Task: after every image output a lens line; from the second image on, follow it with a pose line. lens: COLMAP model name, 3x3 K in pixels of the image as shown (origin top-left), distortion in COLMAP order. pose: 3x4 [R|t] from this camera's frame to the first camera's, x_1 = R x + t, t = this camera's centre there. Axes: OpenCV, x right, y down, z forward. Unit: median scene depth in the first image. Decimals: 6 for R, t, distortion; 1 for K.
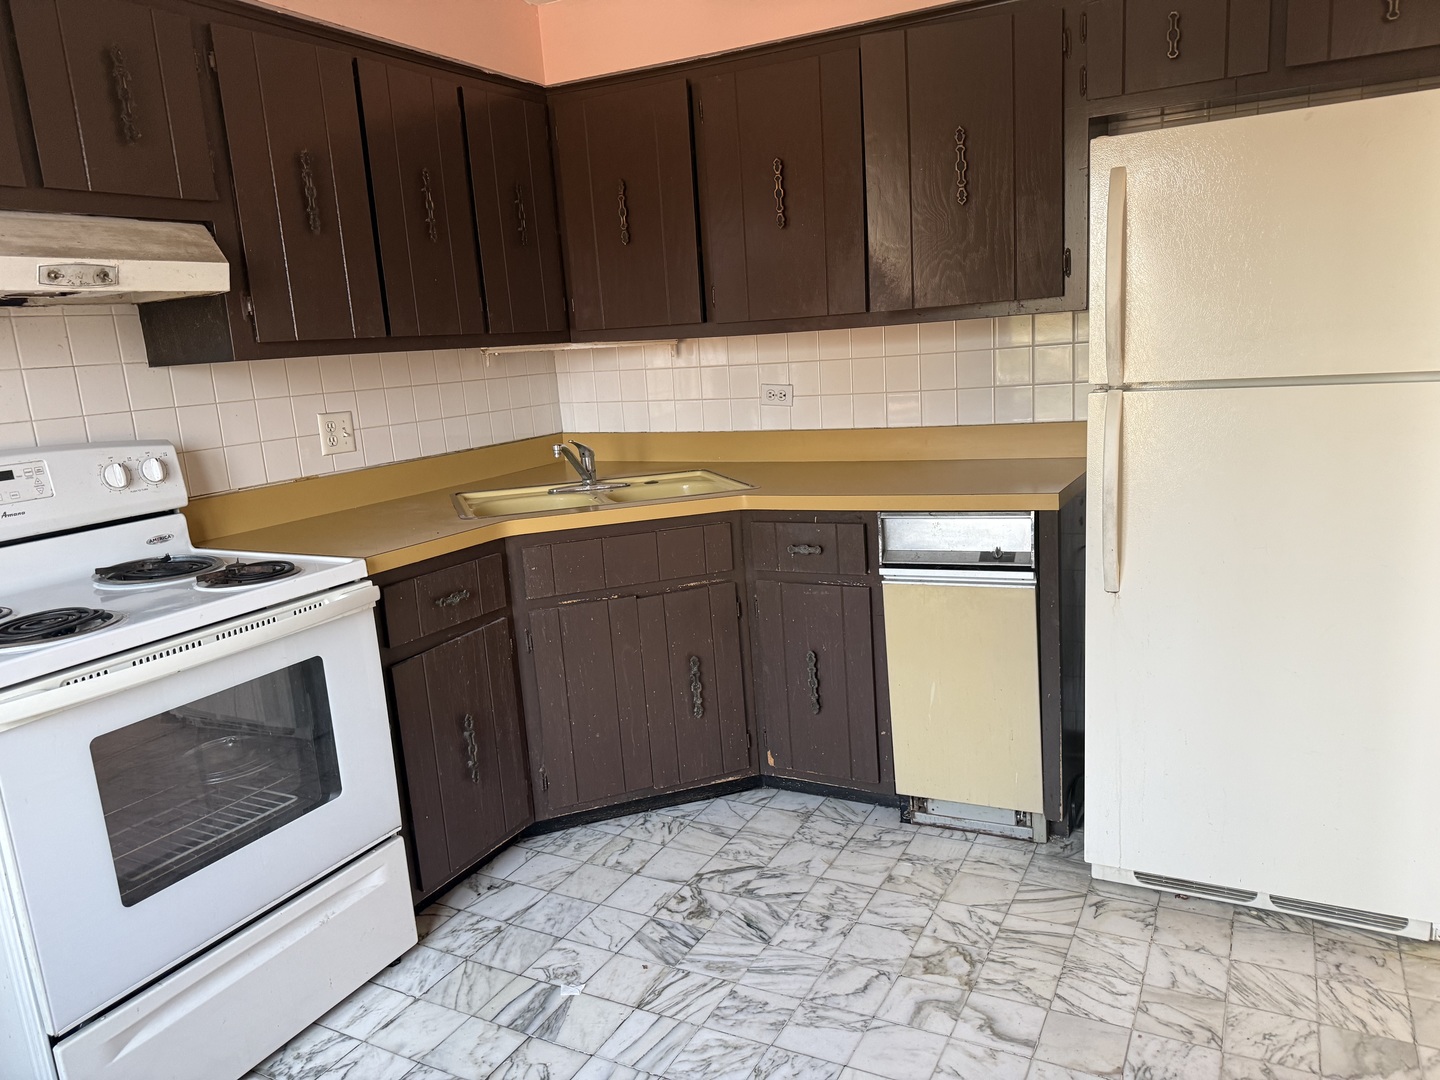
lens RADIAL K [[1080.0, 0, 715.9], [0, 1080.0, 542.0], [0, 0, 1]] dist [0.131406, -0.002716]
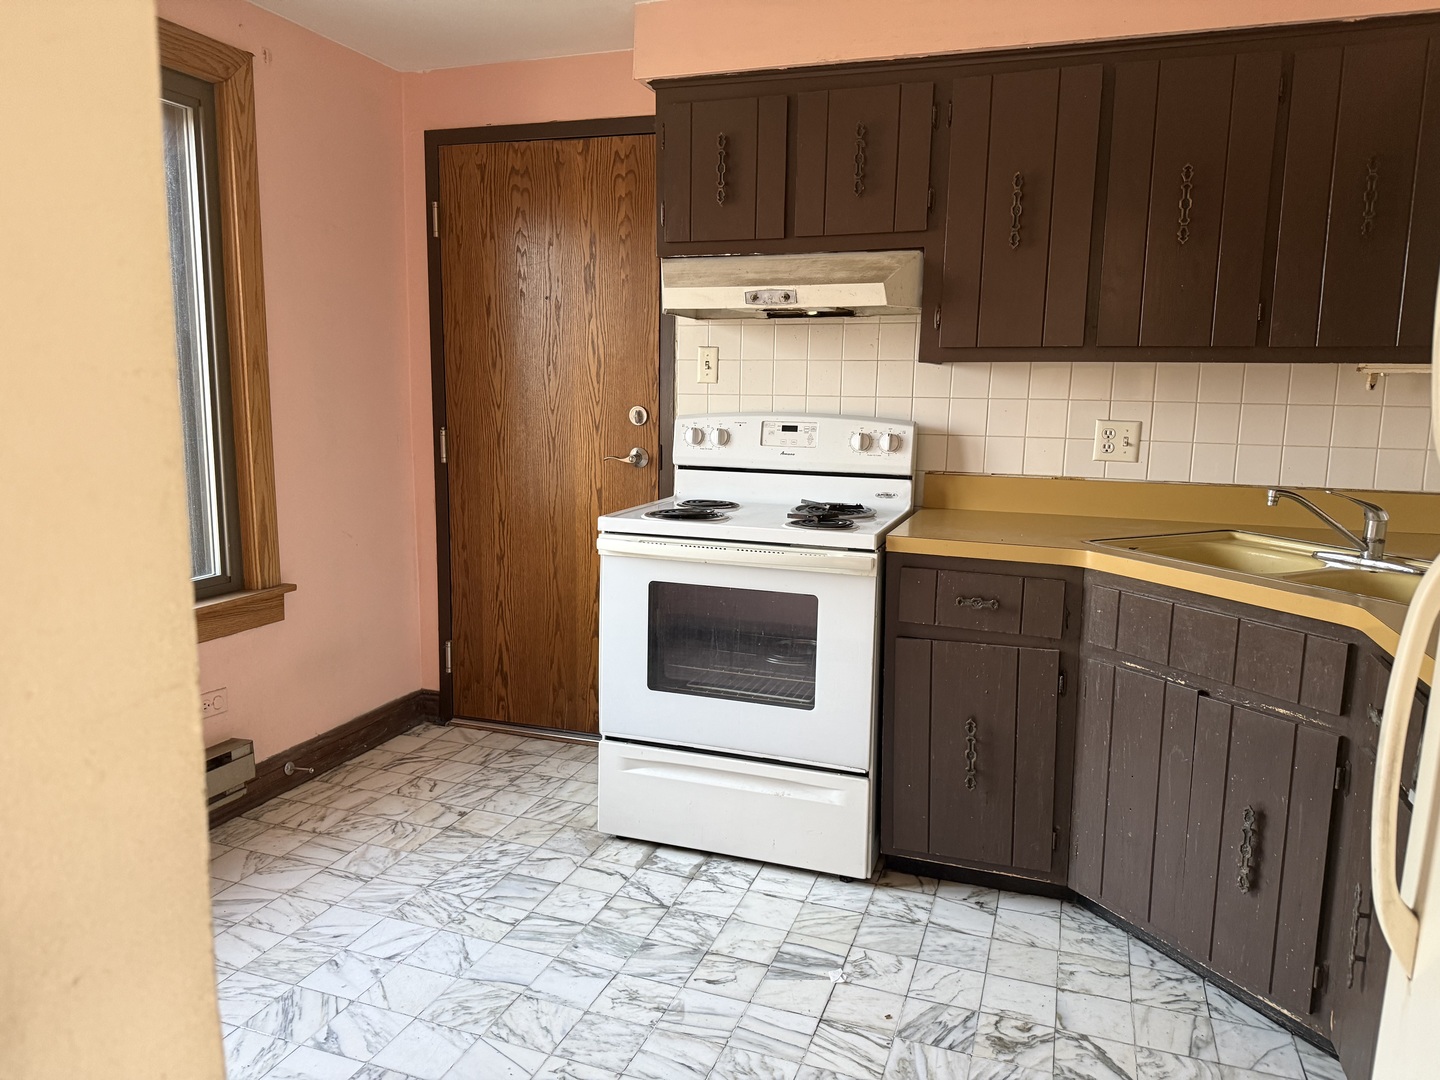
lens RADIAL K [[1080.0, 0, 715.9], [0, 1080.0, 542.0], [0, 0, 1]] dist [0.131406, -0.002716]
pose [[0.156350, 0.223695, -0.962037, 0.699690], [-0.217933, 0.957823, 0.187296, -0.143540], [0.963359, 0.180376, 0.198506, 0.563467]]
